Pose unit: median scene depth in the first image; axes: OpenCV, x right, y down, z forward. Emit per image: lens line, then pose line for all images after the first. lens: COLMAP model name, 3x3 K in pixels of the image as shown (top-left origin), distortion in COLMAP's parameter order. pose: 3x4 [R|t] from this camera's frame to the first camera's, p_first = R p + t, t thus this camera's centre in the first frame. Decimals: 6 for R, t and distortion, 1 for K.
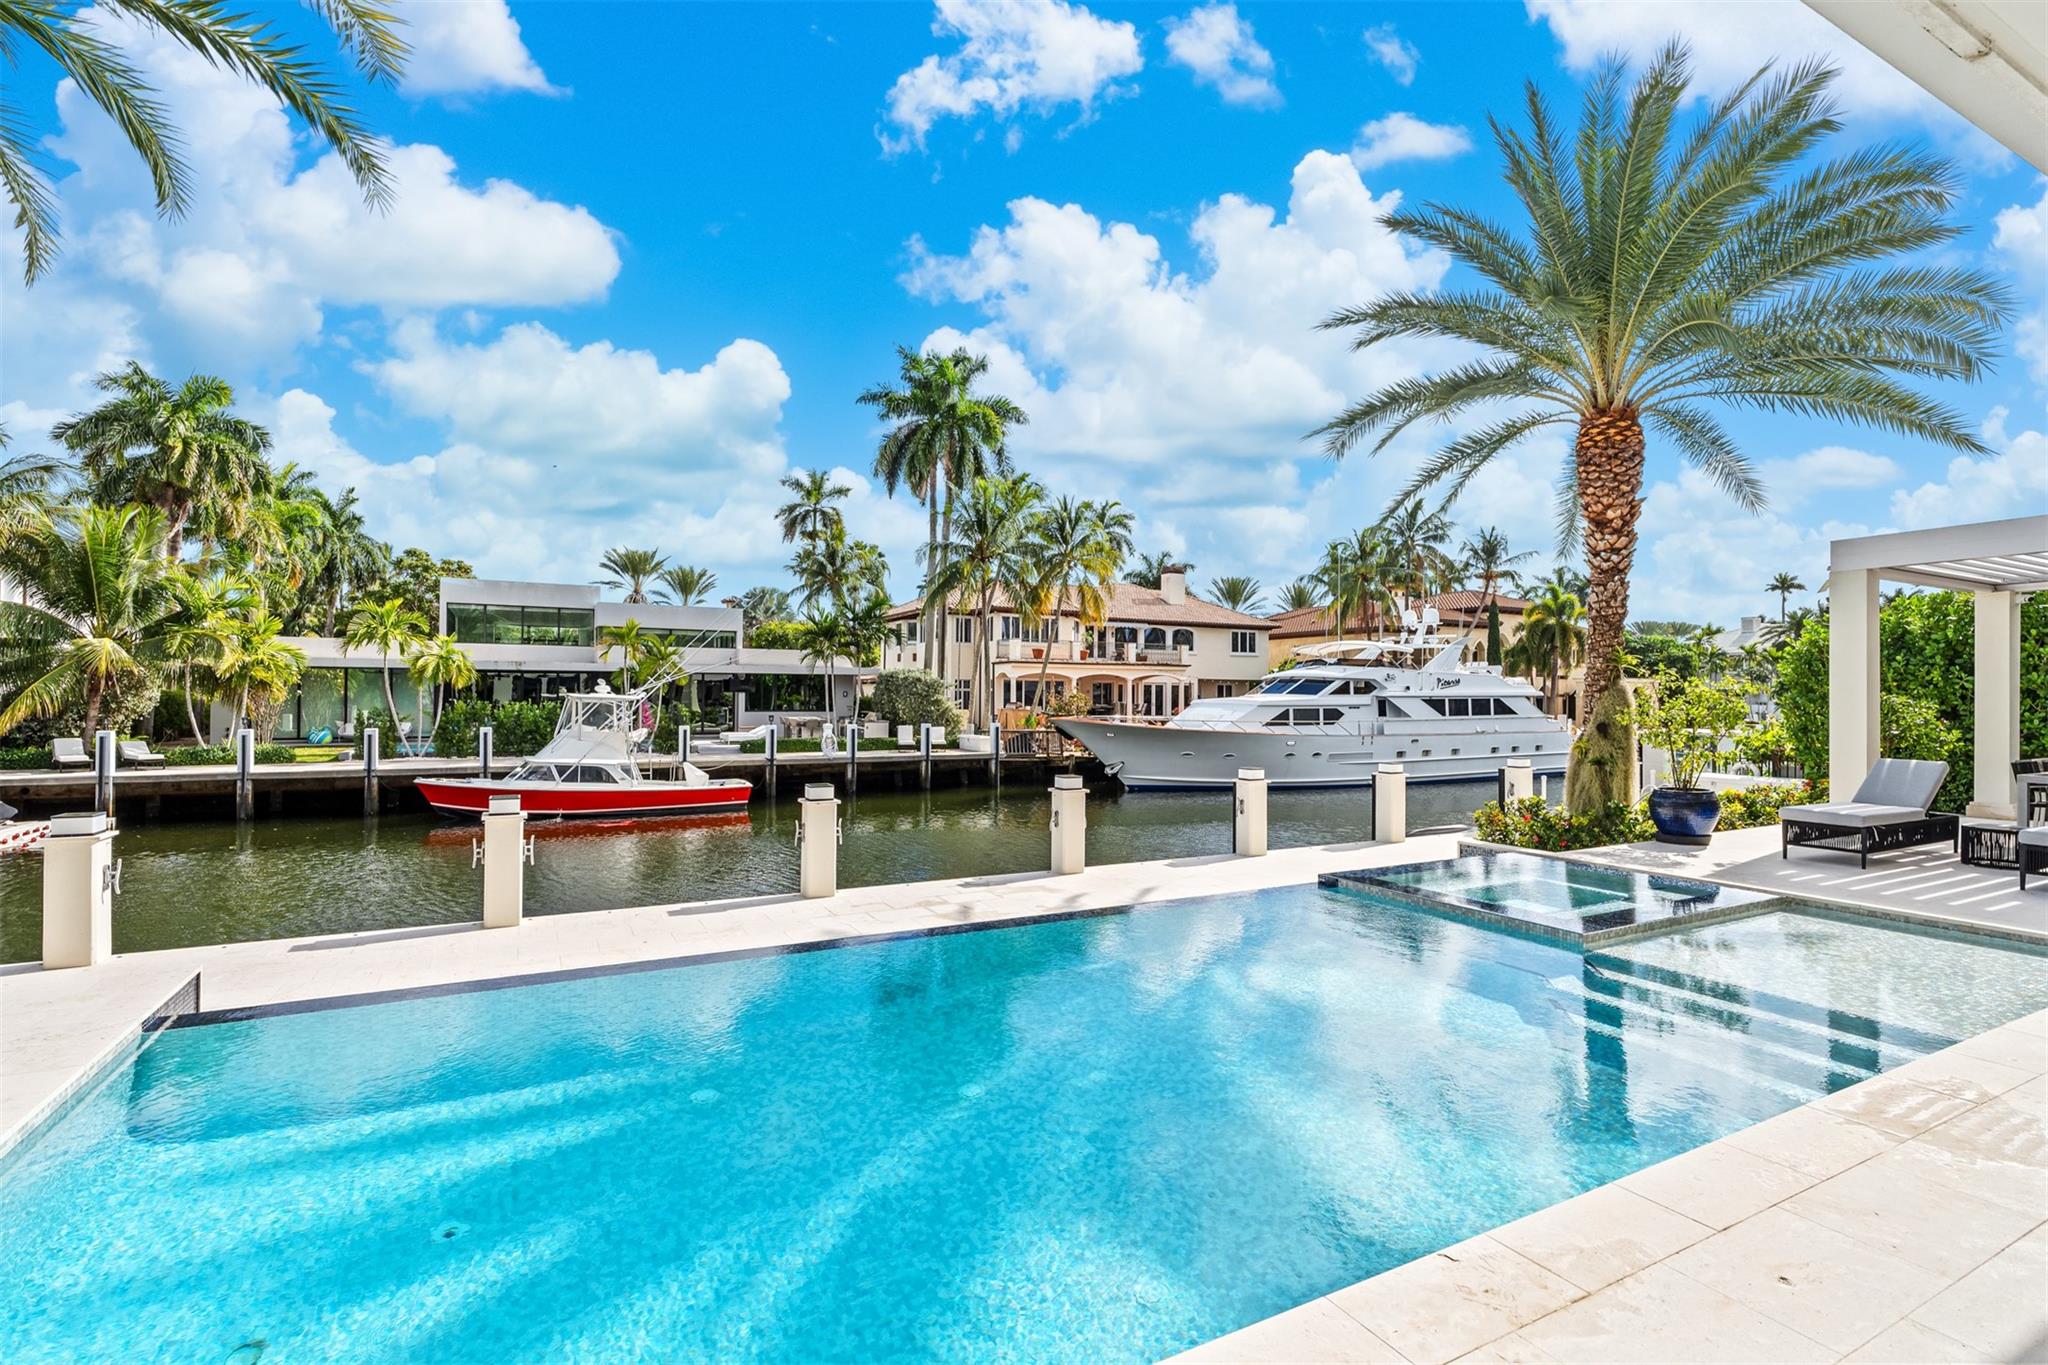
lens RADIAL K [[936.2, 0, 992.8], [0, 936.2, 713.5], [0, 0, 1]] dist [-0.015641, -0.001023]
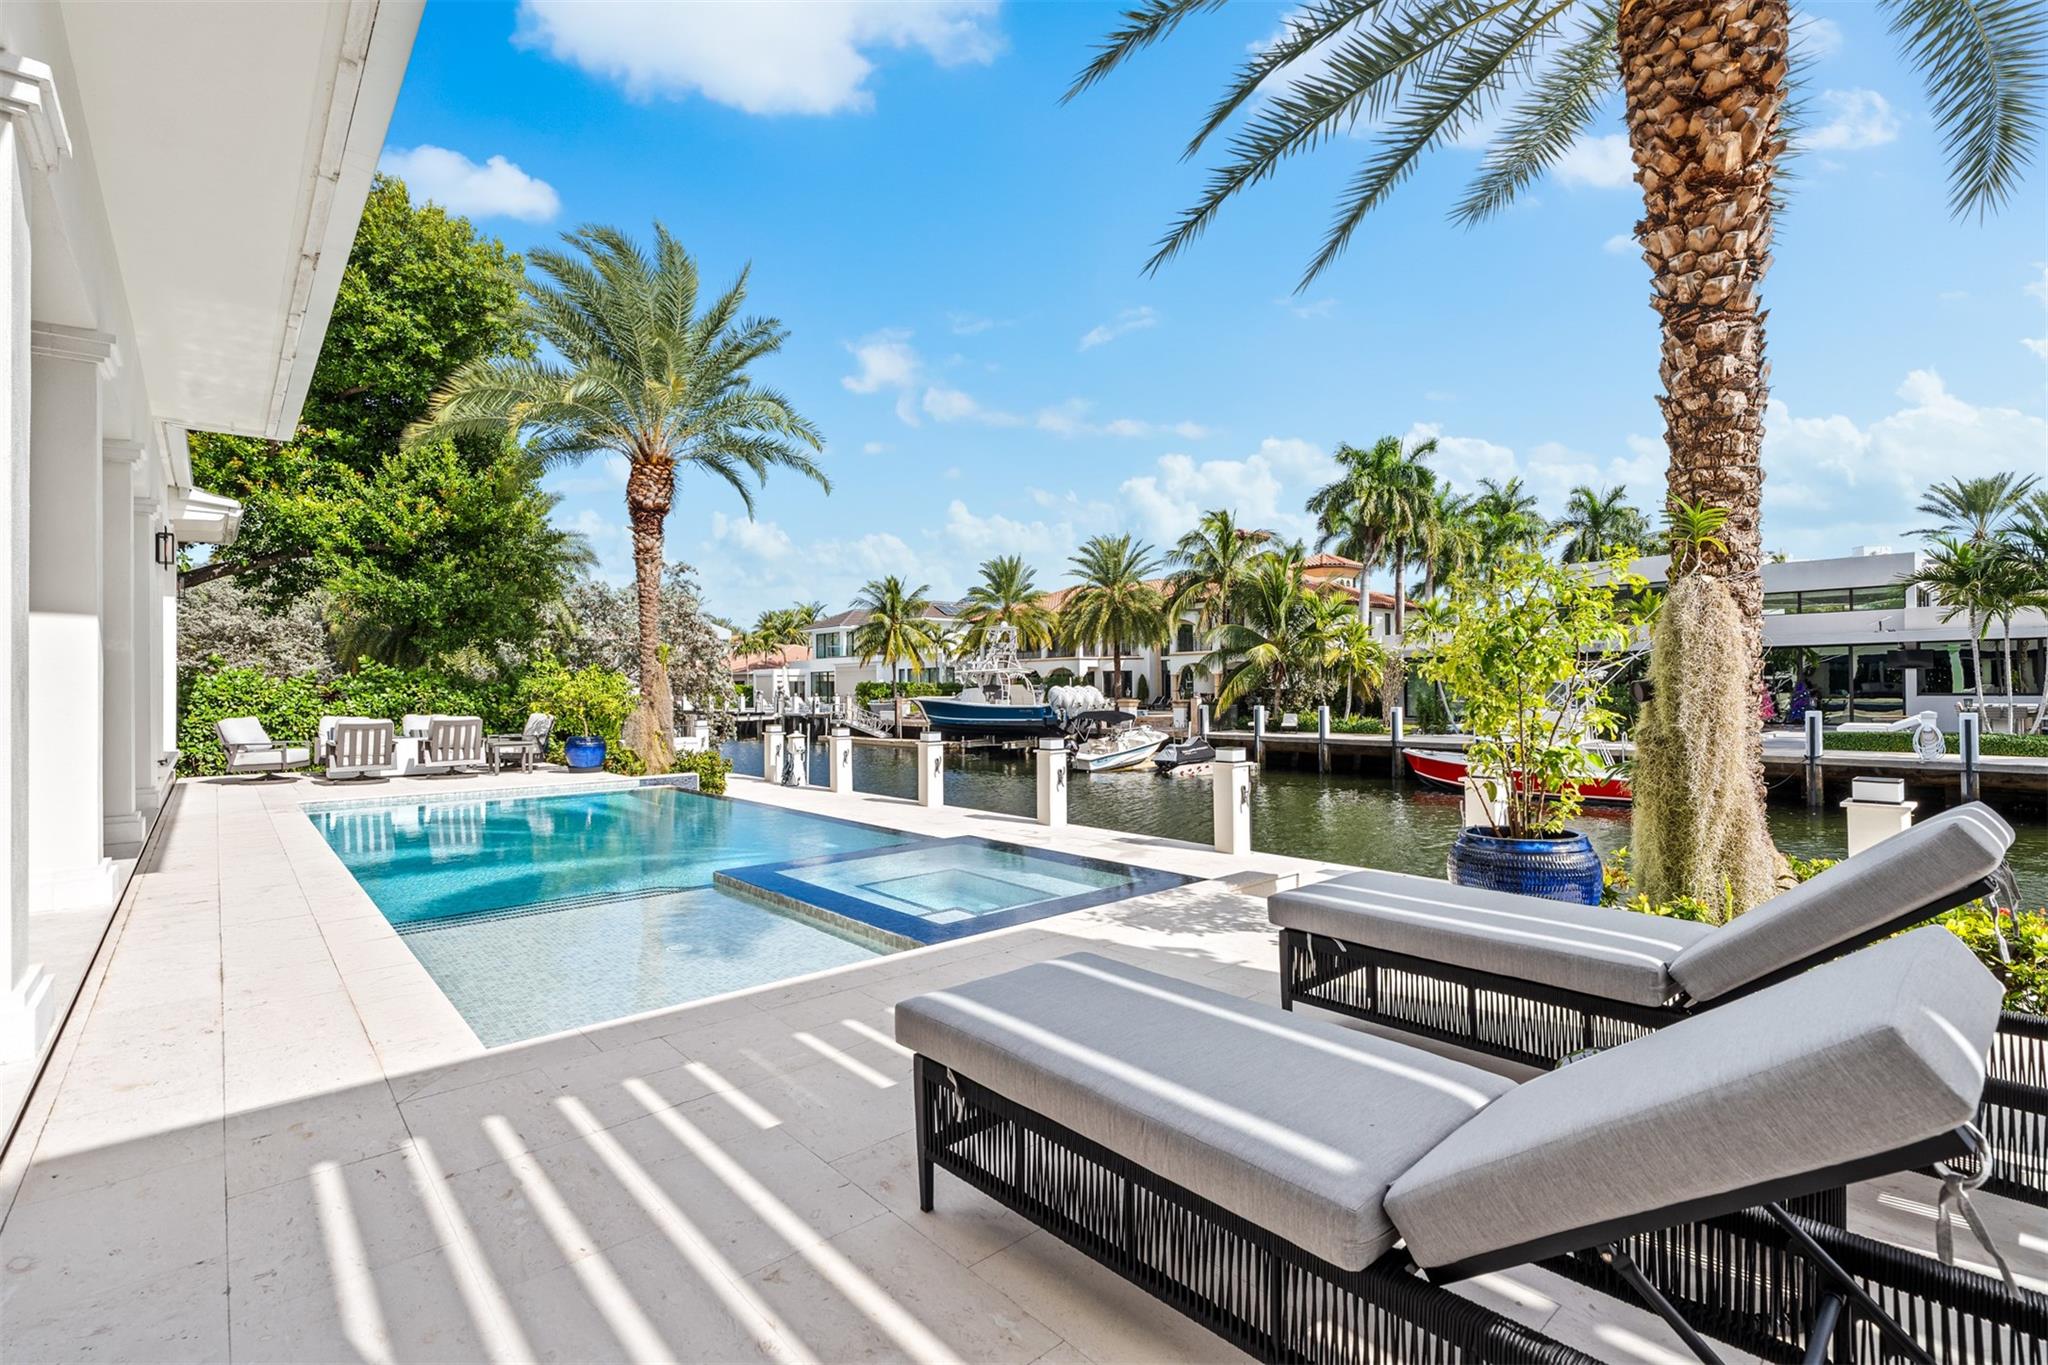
lens RADIAL K [[936.2, 0, 1033.2], [0, 936.2, 685.1], [0, 0, 1]] dist [-0.015641, -0.001023]
pose [[0.235345, -0.009350, -0.971867, 0.507971], [-0.002008, 0.999947, -0.010106, -0.001967], [0.971910, 0.004330, 0.235314, 0.263842]]
